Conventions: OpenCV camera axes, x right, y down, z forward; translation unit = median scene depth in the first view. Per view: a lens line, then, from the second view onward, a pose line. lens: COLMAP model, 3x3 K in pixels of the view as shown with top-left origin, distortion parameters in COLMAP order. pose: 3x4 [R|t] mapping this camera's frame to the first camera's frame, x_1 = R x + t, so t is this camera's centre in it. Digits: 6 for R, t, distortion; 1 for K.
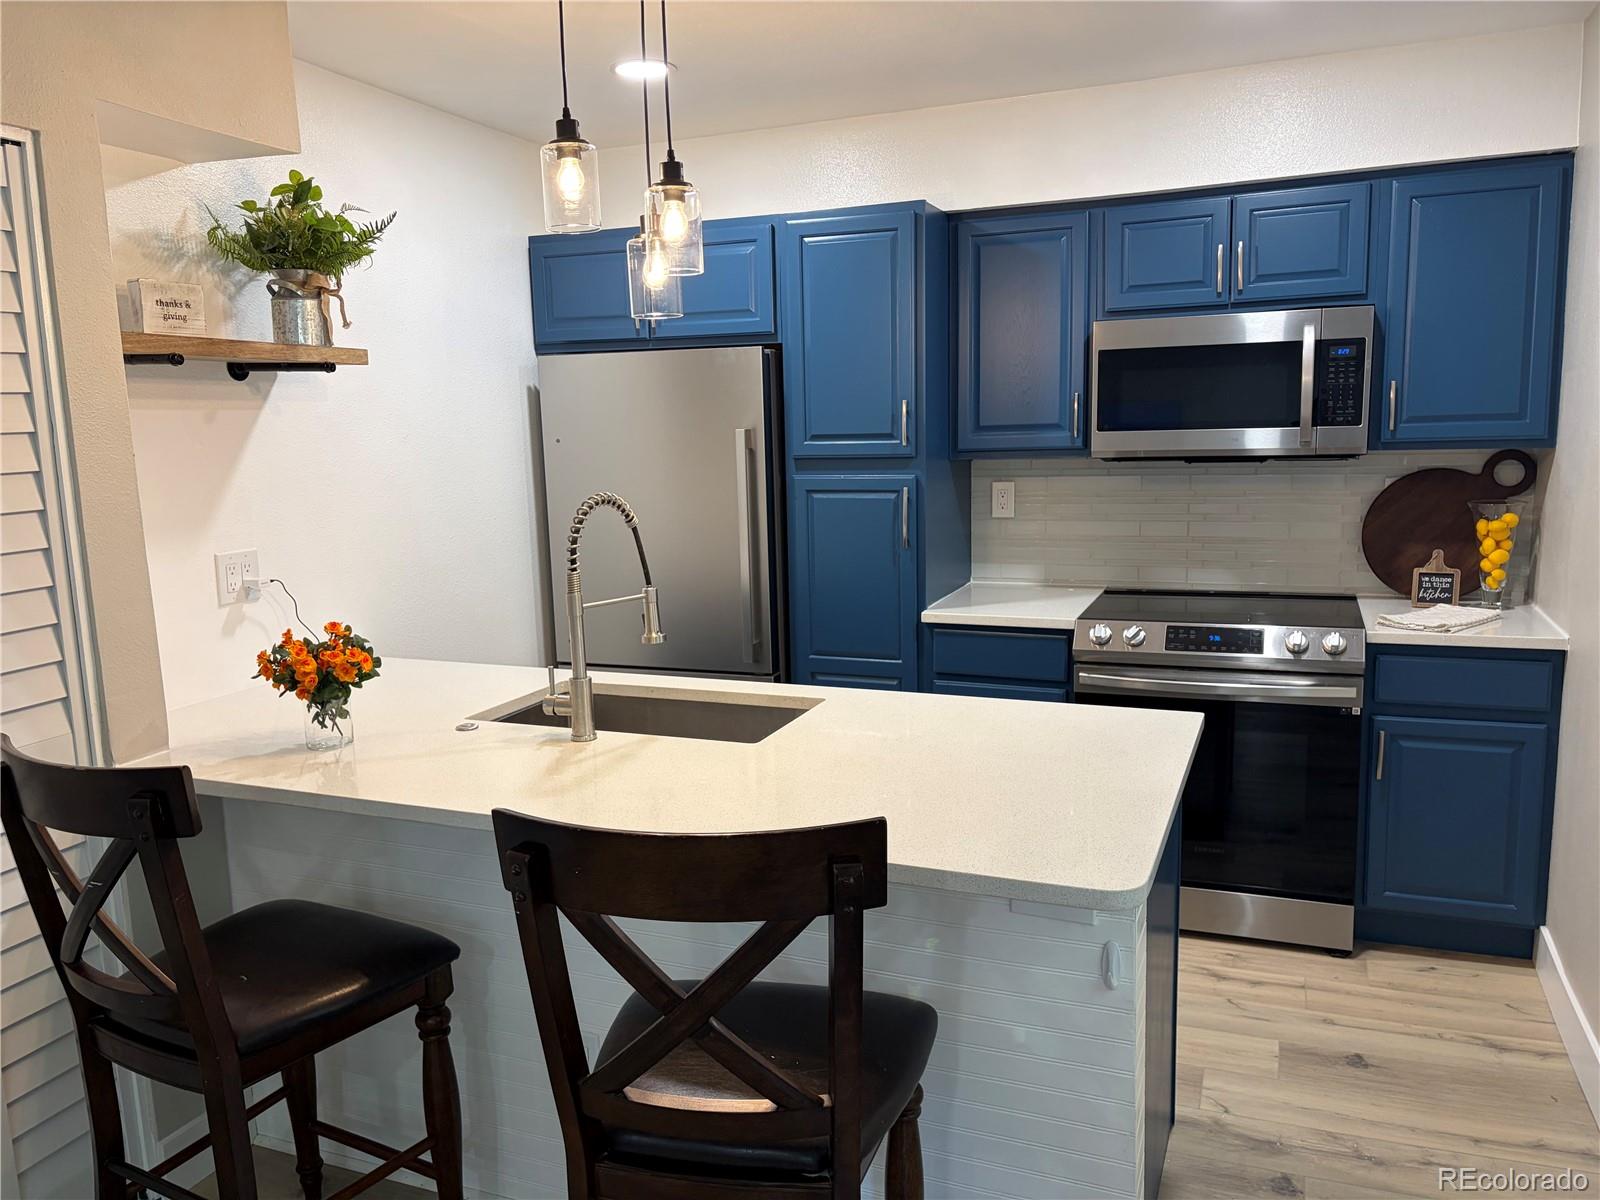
lens RADIAL K [[1197.7, 0, 799.4], [0, 1197.7, 607.5], [0, 0, 1]] dist [0.046896, -0.010530]
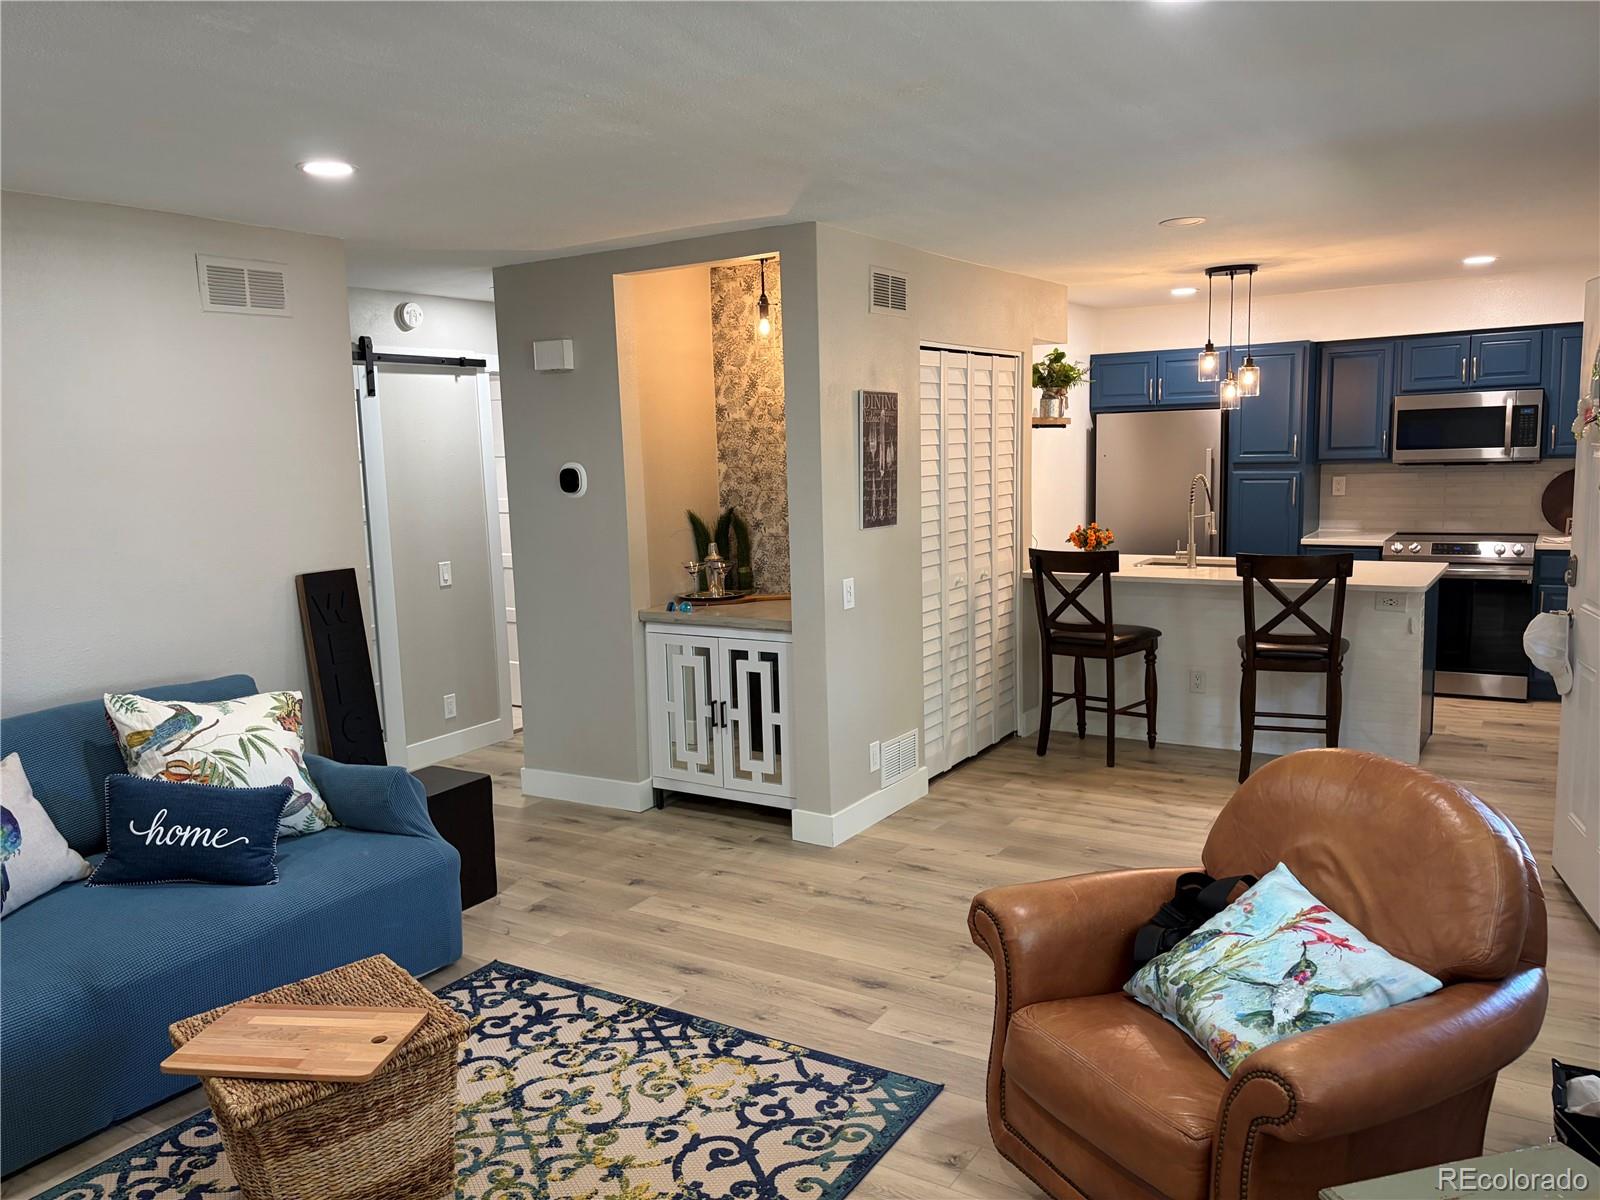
lens RADIAL K [[1197.7, 0, 799.4], [0, 1197.7, 607.5], [0, 0, 1]] dist [0.046896, -0.010530]
pose [[0.983837, 0.021884, -0.177726, -0.386189], [-0.024908, 0.999580, -0.014803, 0.180192], [0.177327, 0.018991, 0.983969, -1.222878]]
